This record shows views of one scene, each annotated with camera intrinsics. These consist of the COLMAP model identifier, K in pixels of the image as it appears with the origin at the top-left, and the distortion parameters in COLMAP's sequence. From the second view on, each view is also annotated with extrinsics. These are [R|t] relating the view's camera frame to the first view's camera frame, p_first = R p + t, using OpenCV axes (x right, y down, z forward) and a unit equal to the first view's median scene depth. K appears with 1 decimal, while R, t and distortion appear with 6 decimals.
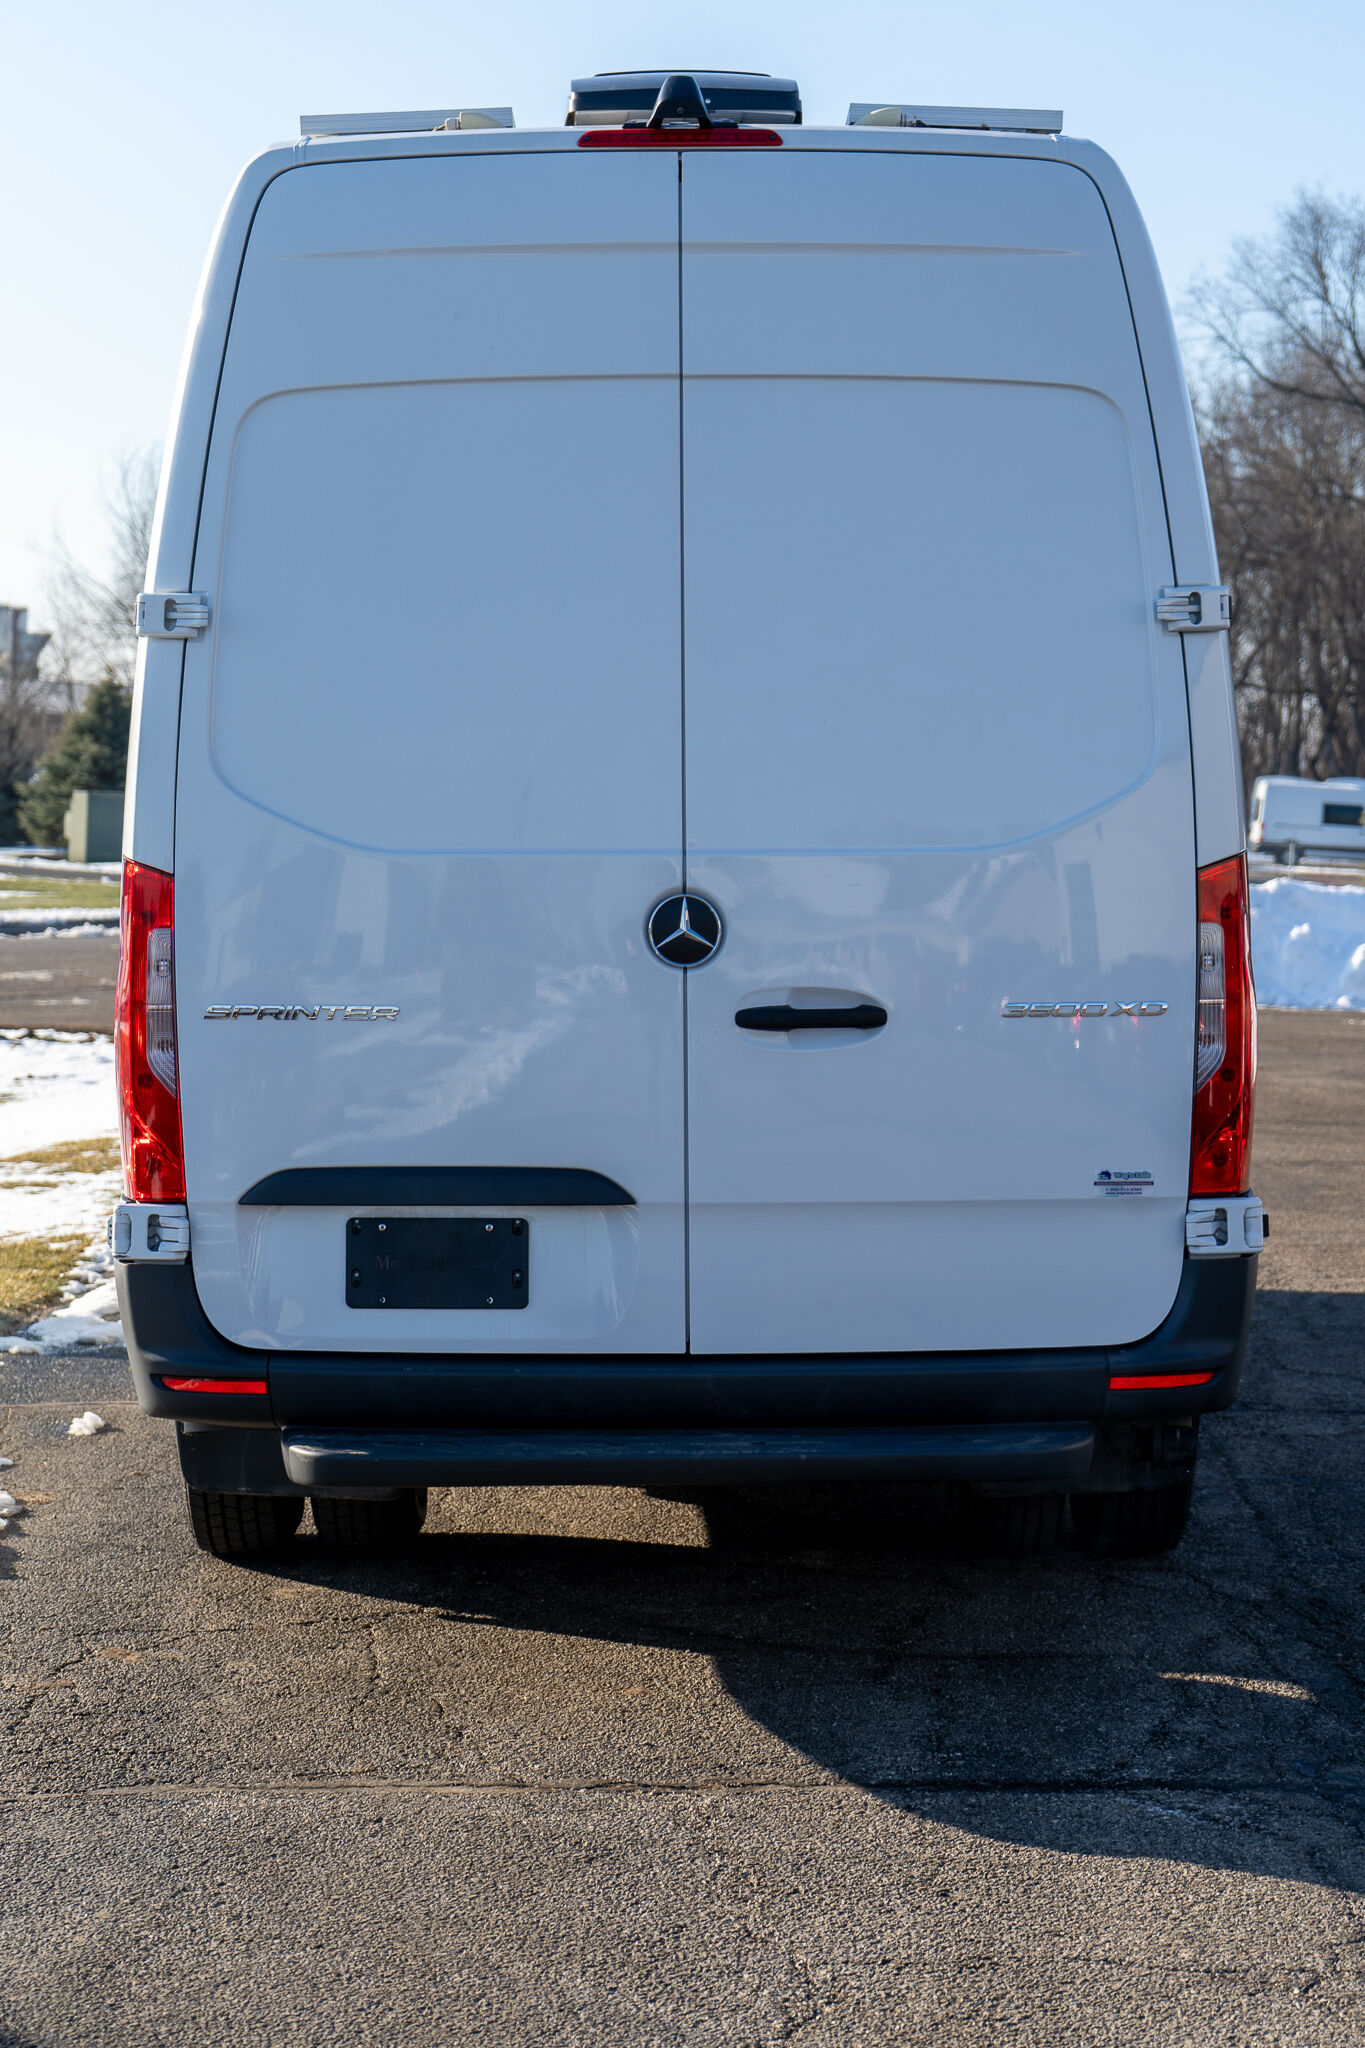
lens RADIAL K [[4006.5, 0, 684.9], [0, 4006.5, 1027.2], [0, 0, 1]] dist [-0.083107, 0.000000]
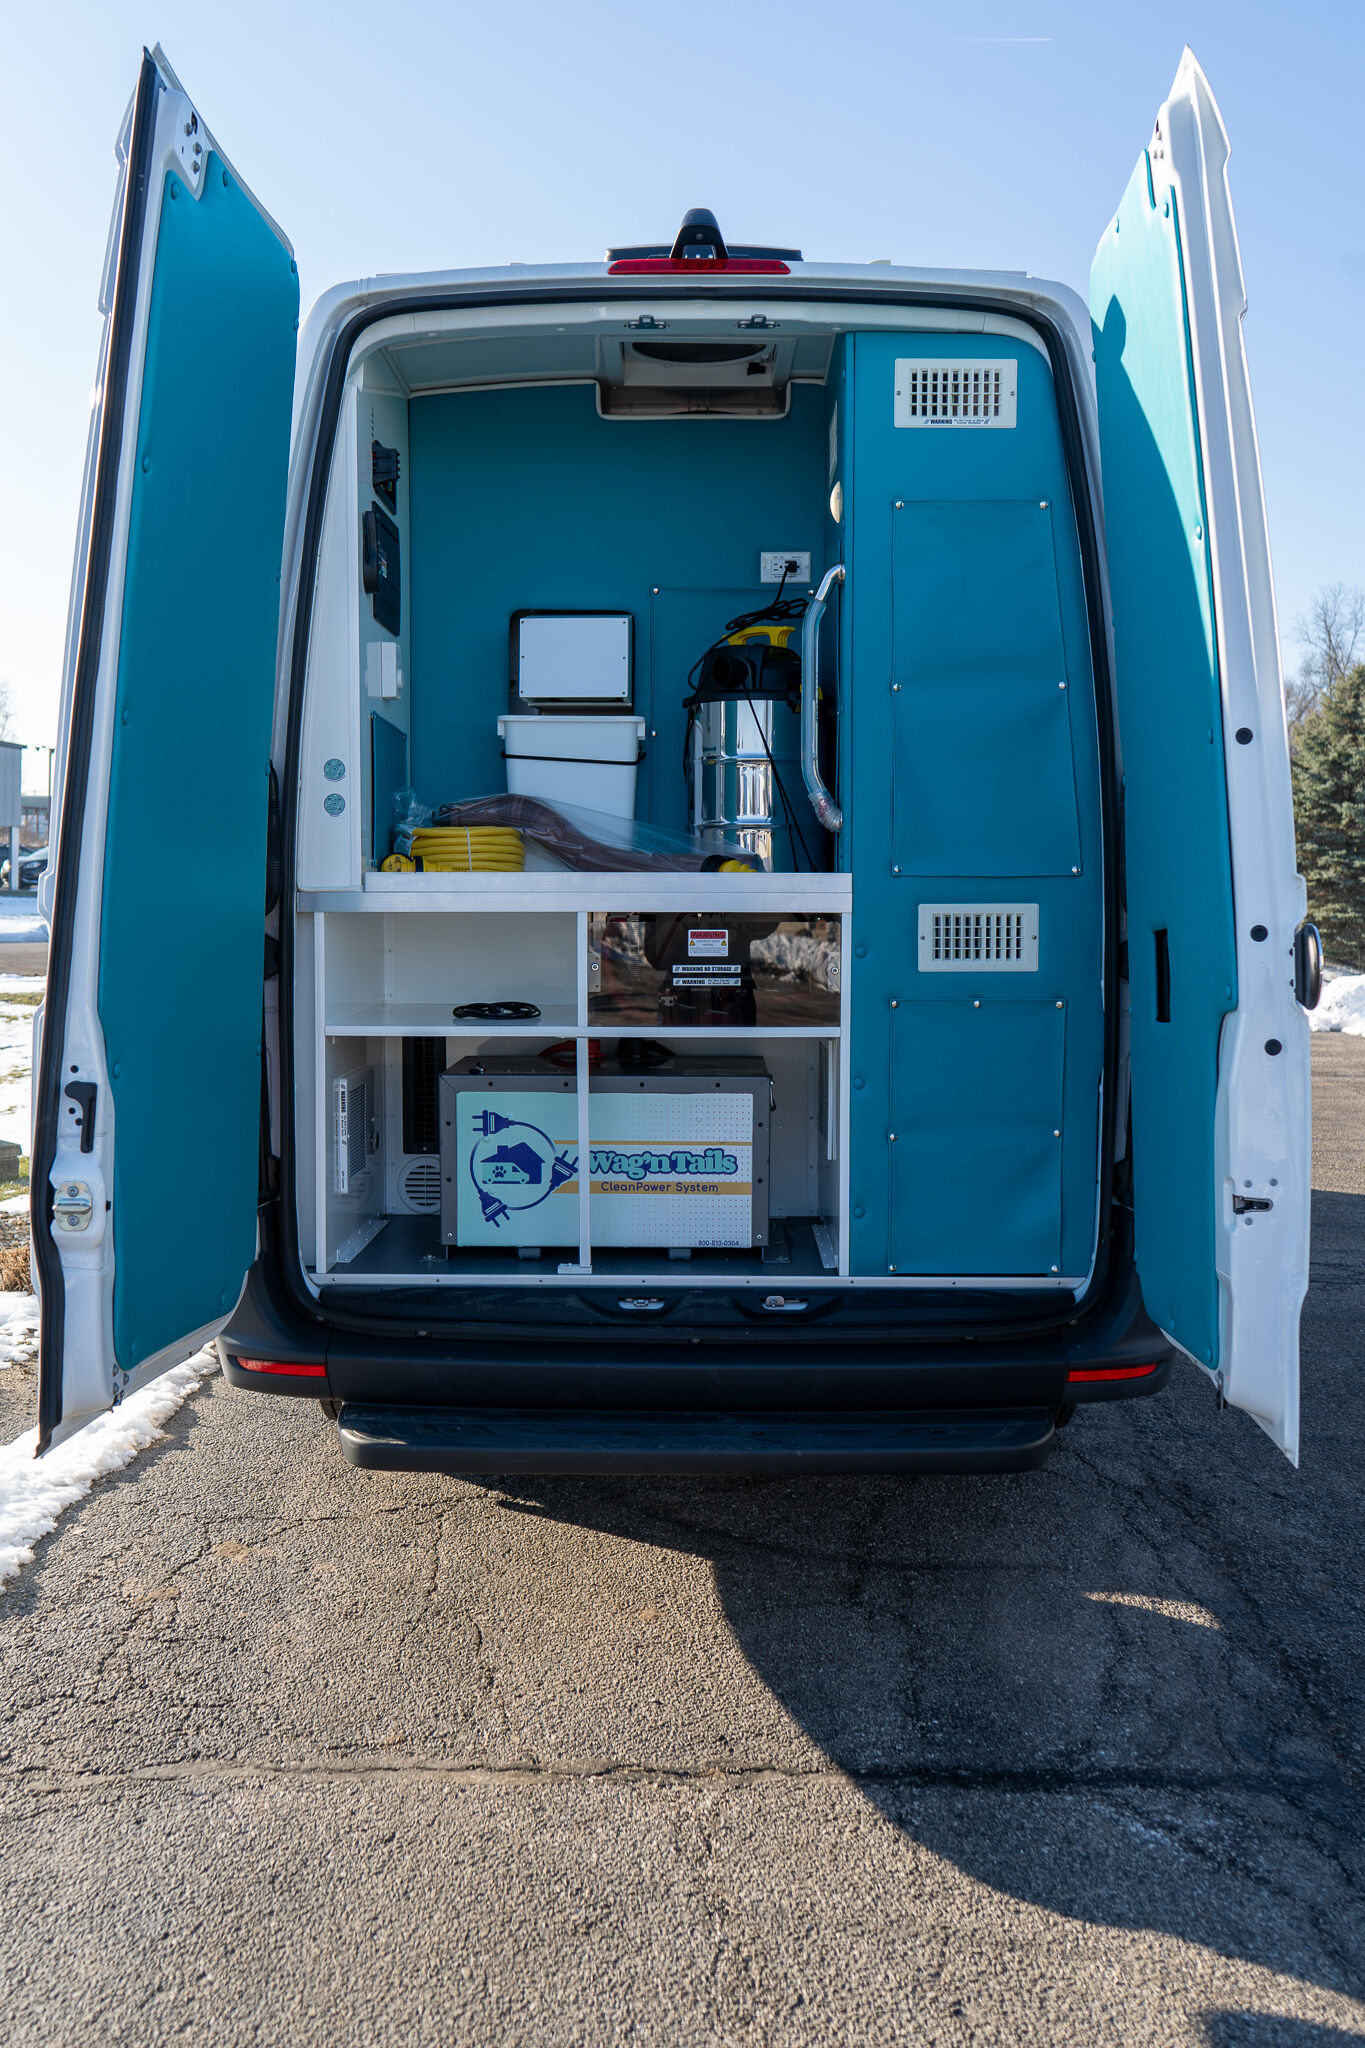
lens RADIAL K [[1831.5, 0, 675.1], [0, 1831.5, 1016.9], [0, 0, 1]] dist [0.010257, 0.002390]
pose [[0.999818, 0.011870, -0.014942, 0.001479], [-0.011525, 0.999670, 0.022969, -0.023540], [0.015210, -0.022793, 0.999625, 0.475783]]
